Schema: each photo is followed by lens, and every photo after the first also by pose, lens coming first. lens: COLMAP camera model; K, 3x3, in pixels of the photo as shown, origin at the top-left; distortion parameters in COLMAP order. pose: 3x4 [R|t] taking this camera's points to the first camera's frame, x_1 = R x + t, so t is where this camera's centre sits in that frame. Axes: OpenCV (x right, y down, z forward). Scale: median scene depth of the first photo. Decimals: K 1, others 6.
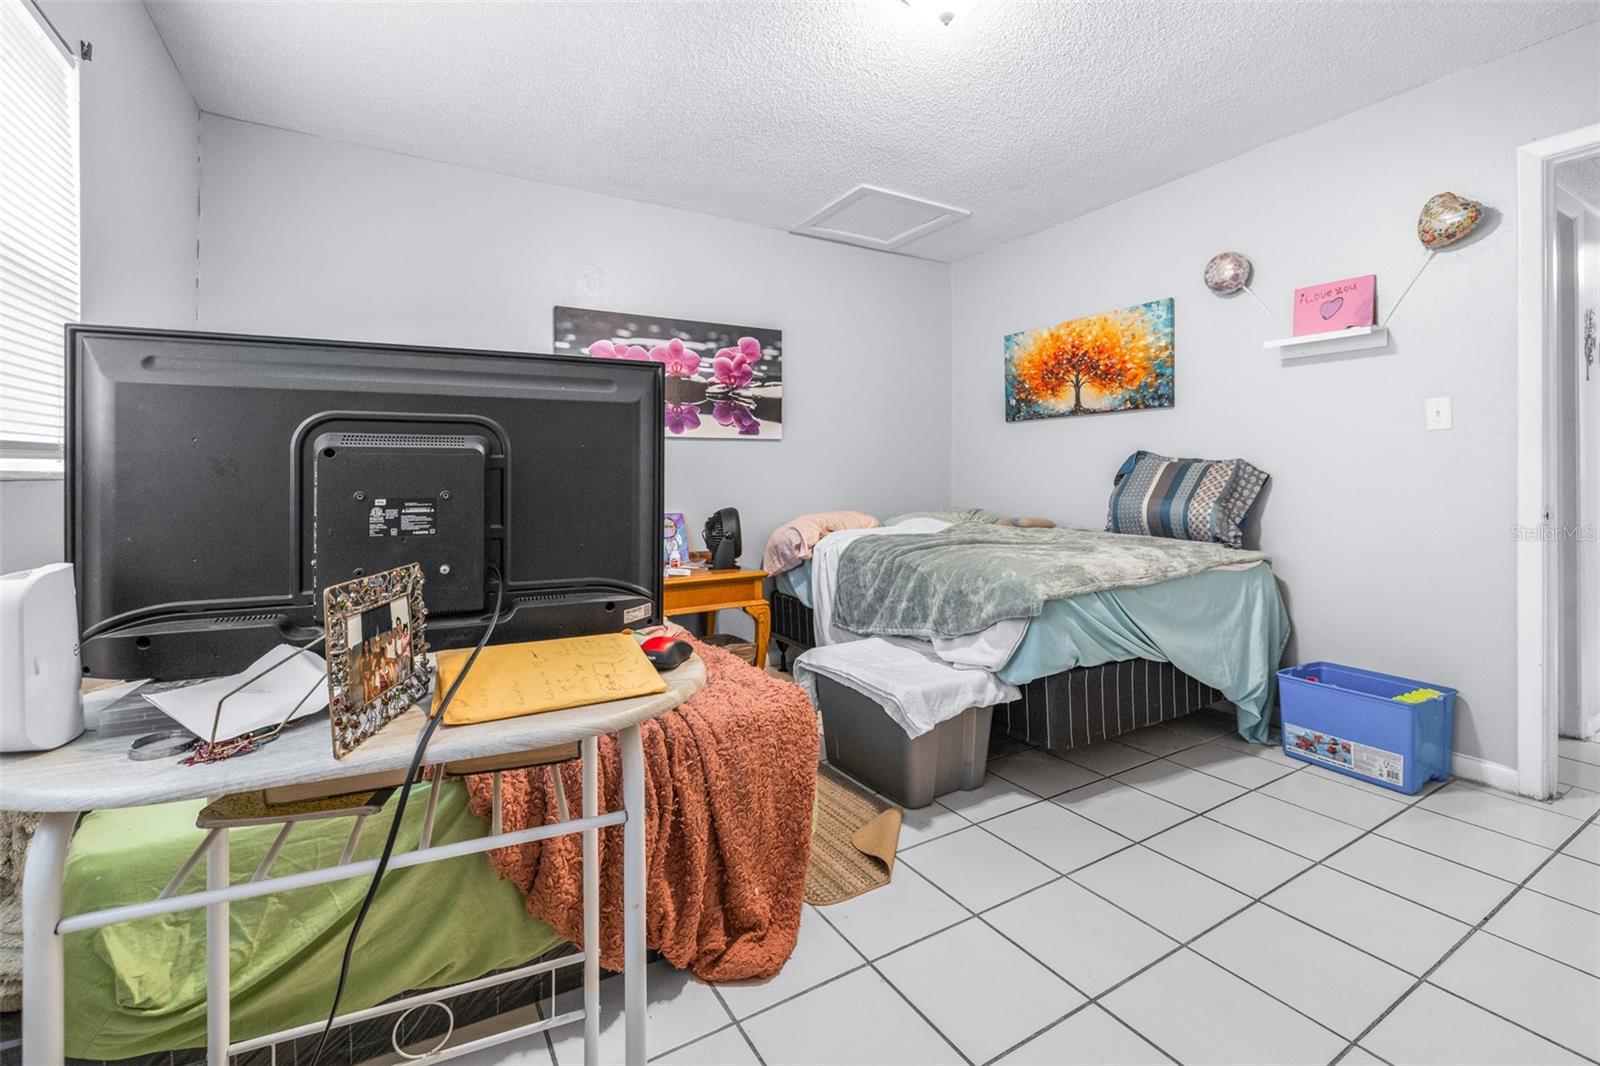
lens RADIAL K [[685.8, 0, 813.9], [0, 685.8, 466.4], [0, 0, 1]] dist [0.002206, 0.000194]
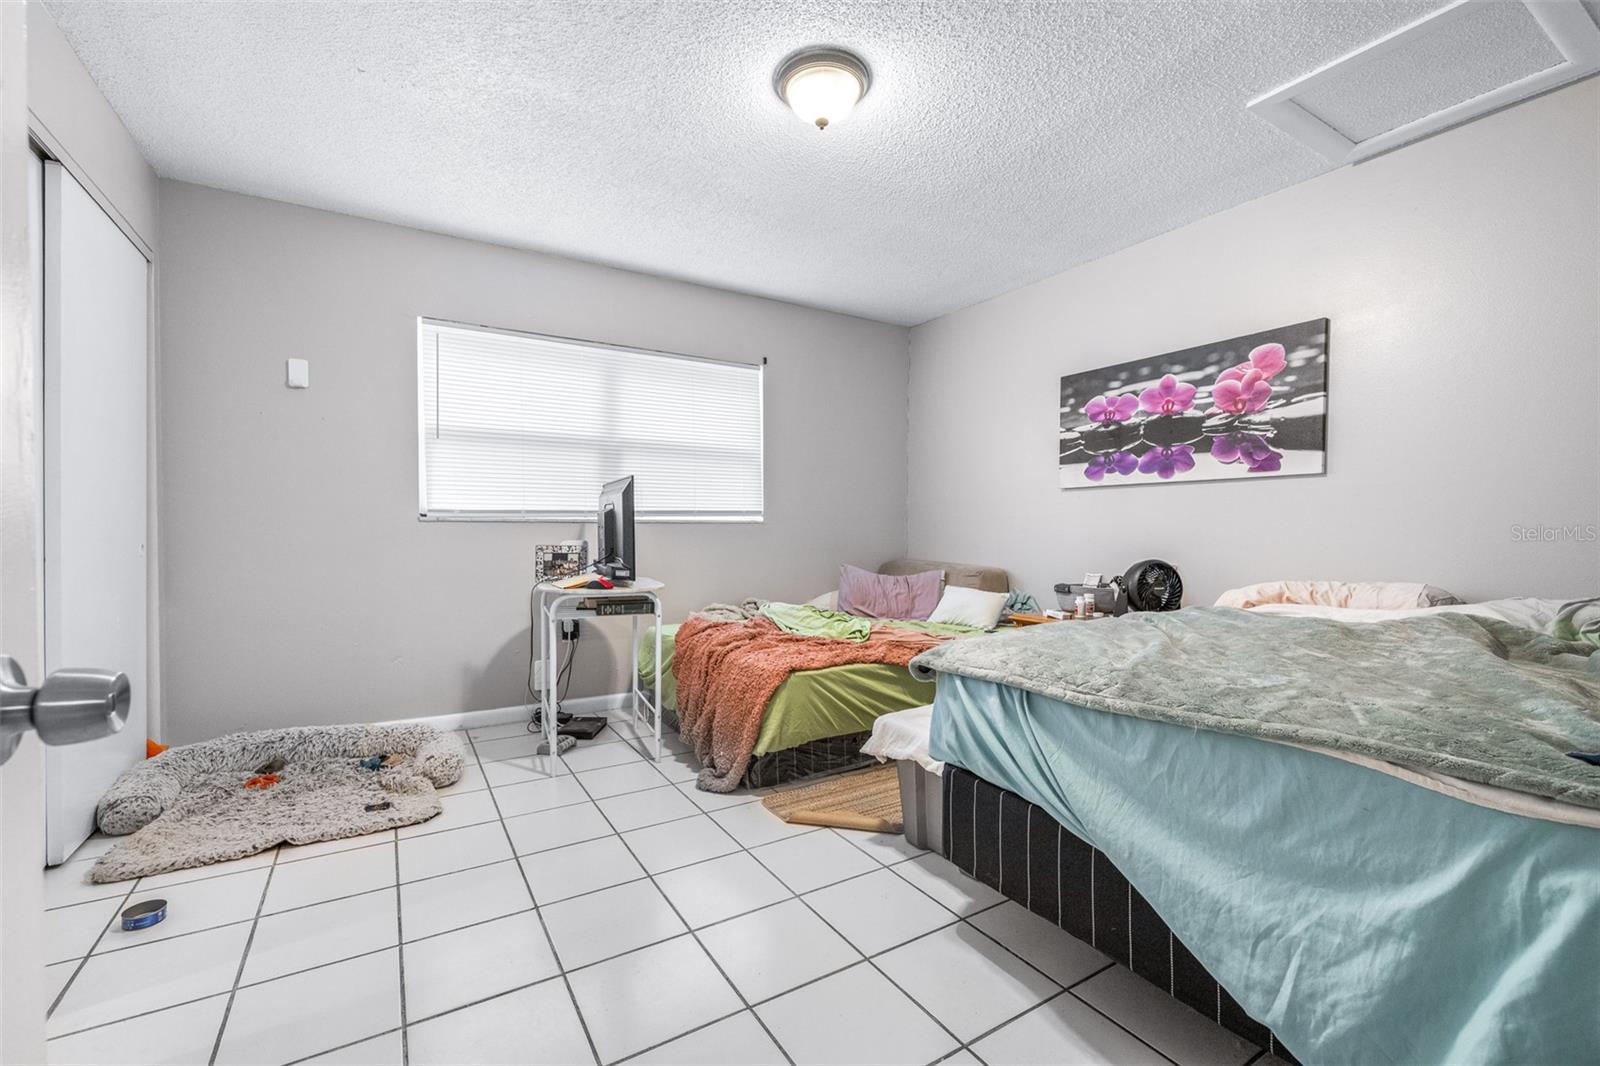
lens RADIAL K [[685.8, 0, 801.9], [0, 685.8, 530.4], [0, 0, 1]] dist [0.002206, 0.000194]
pose [[0.018109, 0.010600, -0.999780, 0.685728], [0.009277, 0.999899, 0.010770, 0.007193], [0.999793, -0.009470, 0.018009, 0.476591]]
